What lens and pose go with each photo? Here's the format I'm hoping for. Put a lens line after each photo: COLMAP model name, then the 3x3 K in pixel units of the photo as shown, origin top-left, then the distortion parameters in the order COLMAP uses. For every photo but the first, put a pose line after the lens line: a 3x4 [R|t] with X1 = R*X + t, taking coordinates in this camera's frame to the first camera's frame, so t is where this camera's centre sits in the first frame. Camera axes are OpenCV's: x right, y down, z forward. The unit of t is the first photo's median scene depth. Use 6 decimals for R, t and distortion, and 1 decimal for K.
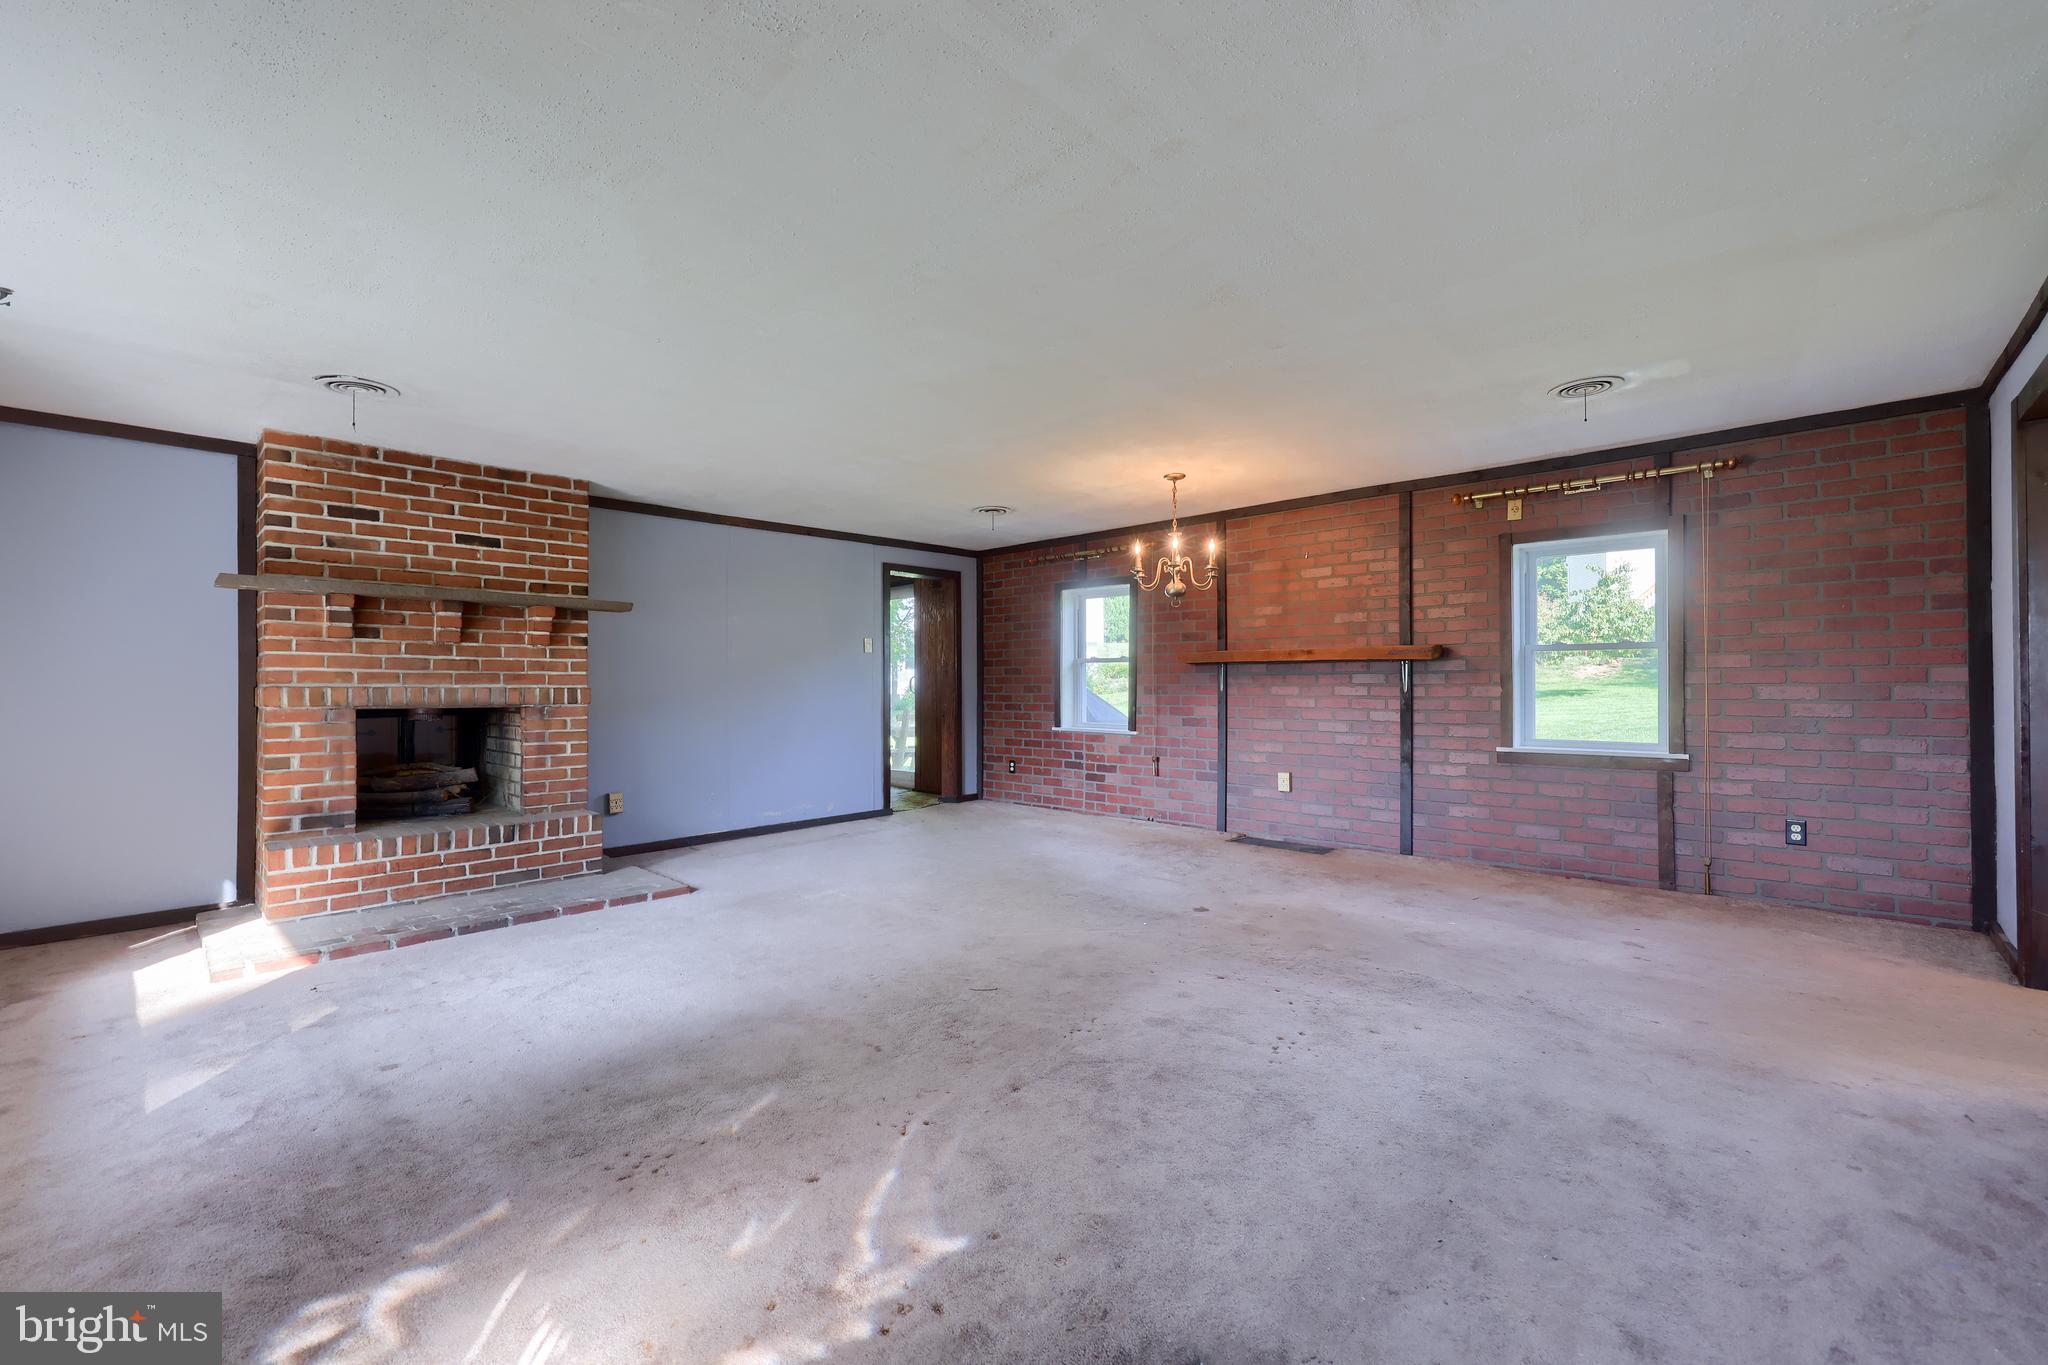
lens RADIAL K [[852.0, 0, 1018.5], [0, 852.0, 681.8], [0, 0, 1]] dist [0.000617, -0.000095]
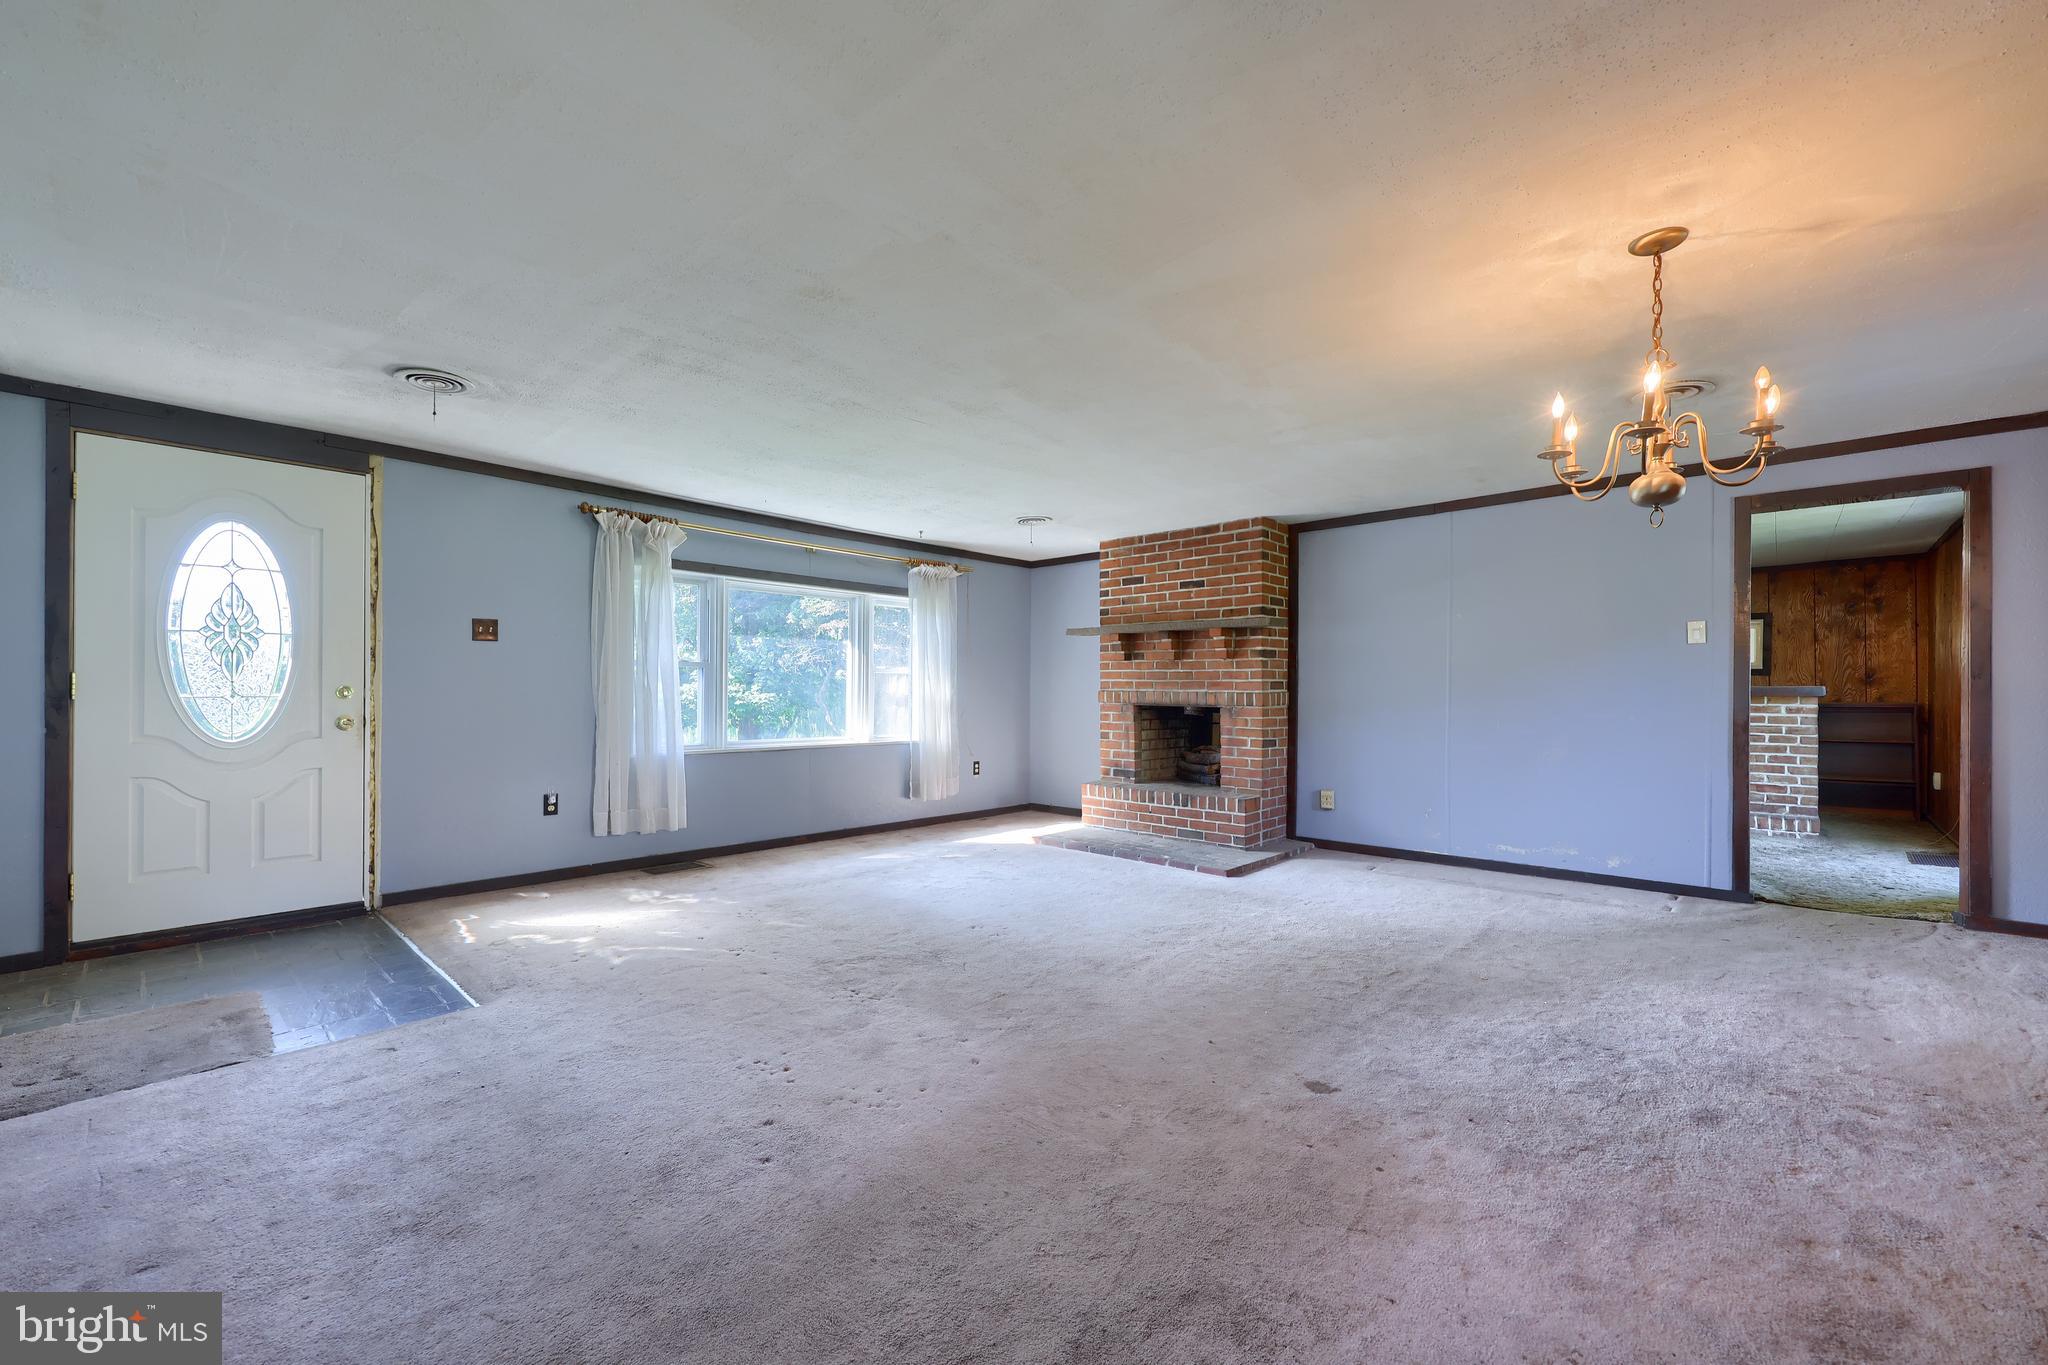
lens RADIAL K [[841.0, 0, 1016.4], [0, 841.0, 688.2], [0, 0, 1]] dist [-0.000230, 0.000055]
pose [[-0.014830, 0.002248, -0.999888, 0.744582], [0.001708, 0.999996, 0.002223, -0.002816], [0.999889, -0.001675, -0.014834, 0.765883]]
